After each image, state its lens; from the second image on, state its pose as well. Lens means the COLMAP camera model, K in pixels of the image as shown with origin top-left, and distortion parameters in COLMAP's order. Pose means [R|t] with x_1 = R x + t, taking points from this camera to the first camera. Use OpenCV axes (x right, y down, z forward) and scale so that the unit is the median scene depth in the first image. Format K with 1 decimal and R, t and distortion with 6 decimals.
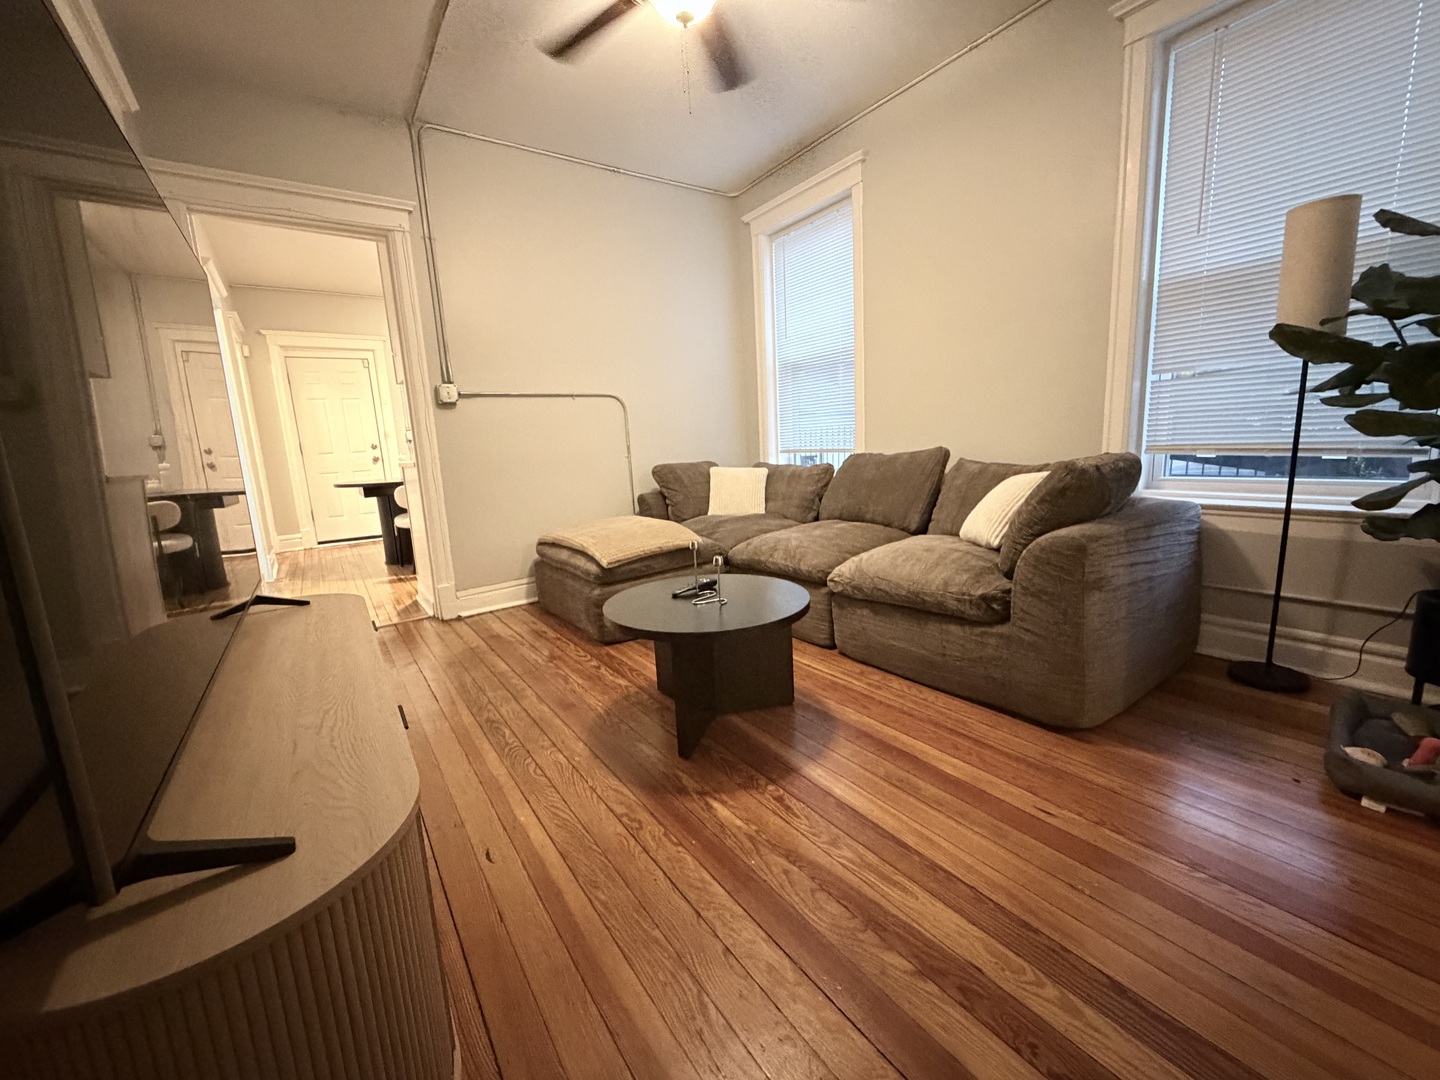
lens RADIAL K [[575.9, 0, 720.0], [0, 575.9, 540.0], [0, 0, 1]] dist [-0.001028, 0.000328]
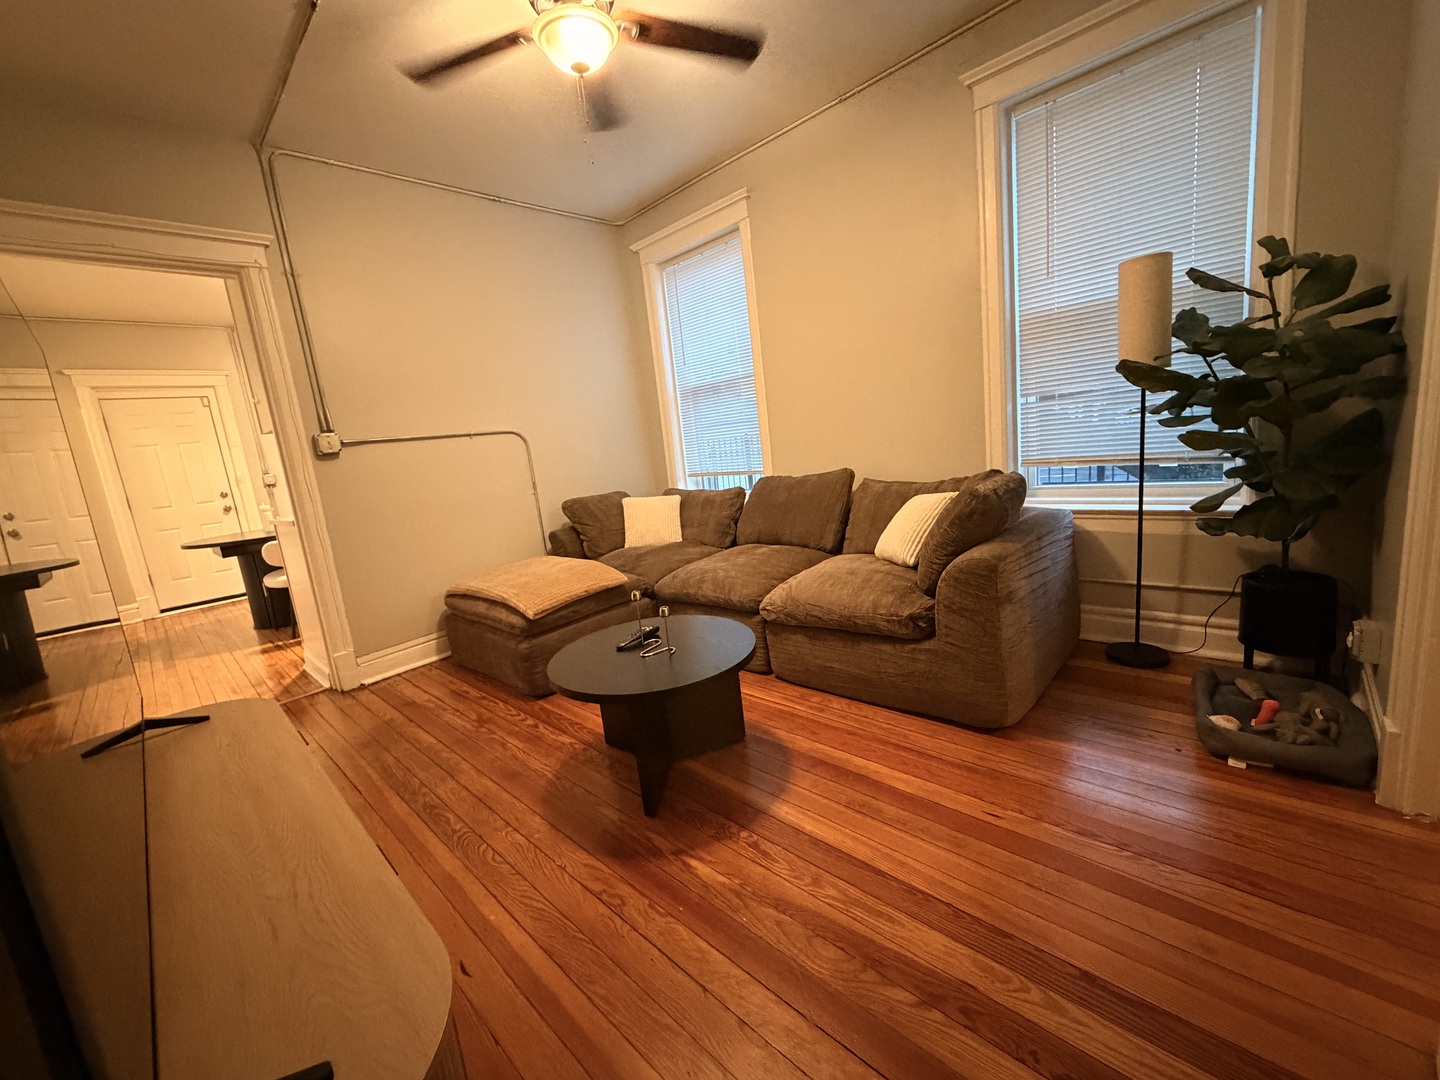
lens RADIAL K [[574.4, 0, 720.0], [0, 574.4, 540.0], [0, 0, 1]] dist [-0.000564, -0.000435]
pose [[0.979569, -0.088224, 0.180723, -0.067183], [0.090486, 0.995888, -0.004294, -0.064550], [-0.179601, 0.020559, 0.983525, 0.000344]]
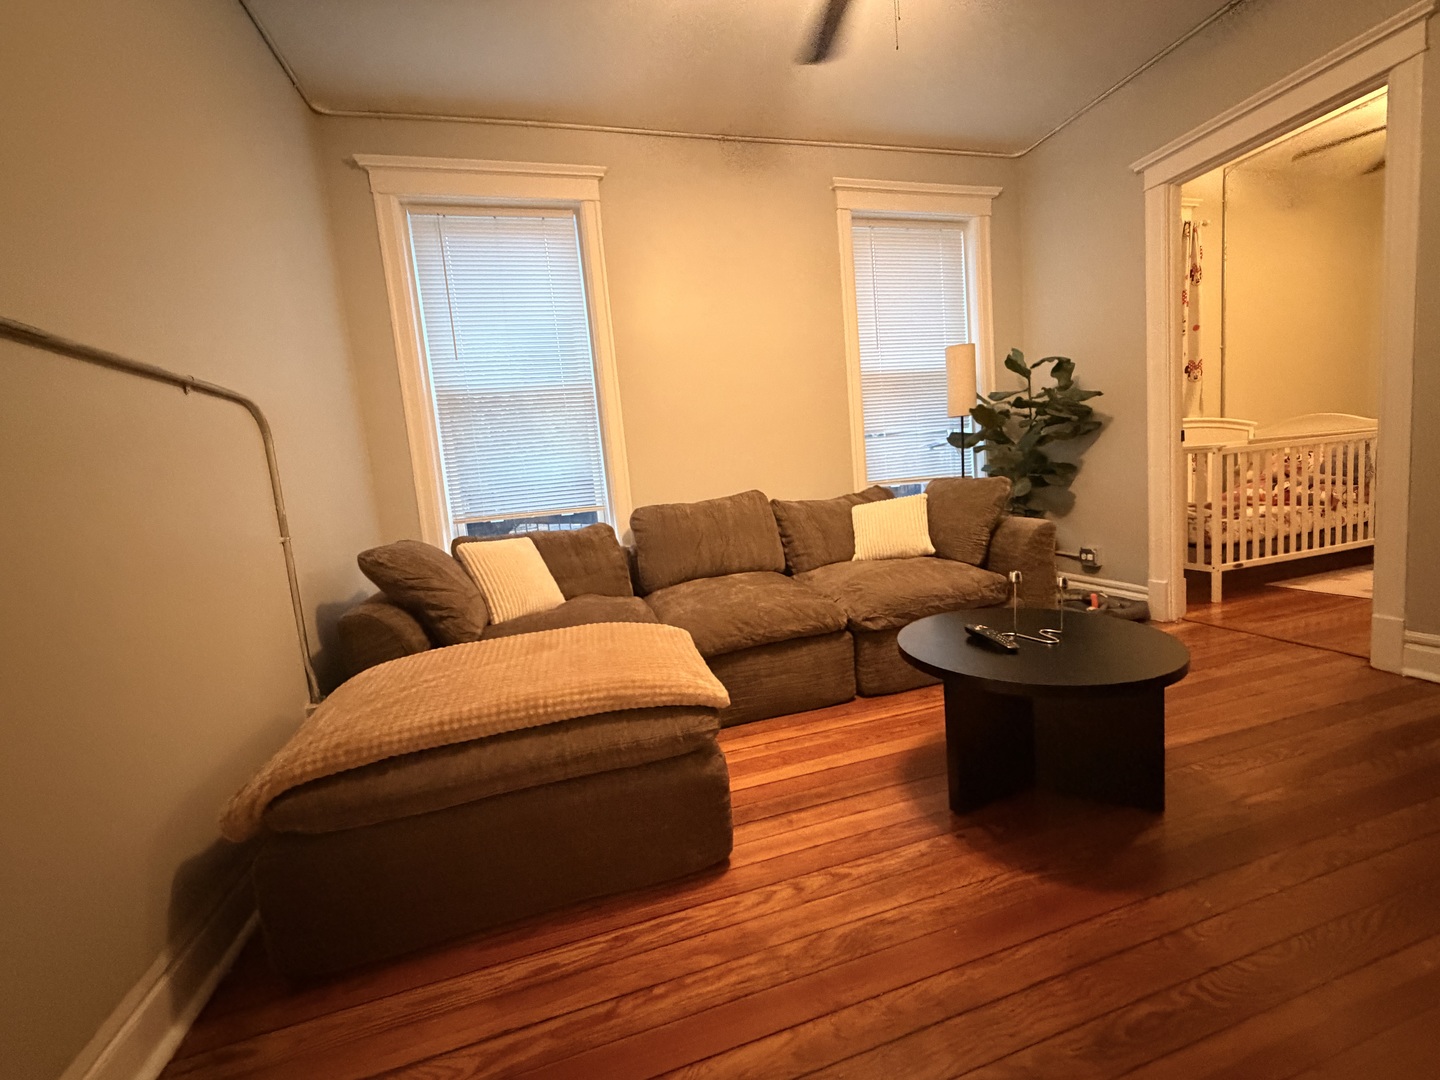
lens RADIAL K [[574.4, 0, 720.0], [0, 574.4, 540.0], [0, 0, 1]] dist [-0.000564, -0.000435]
pose [[0.336831, -0.077456, 0.938374, -0.851615], [0.235789, 0.971794, -0.004422, -0.119943], [-0.911564, 0.222748, 0.345594, 1.006769]]
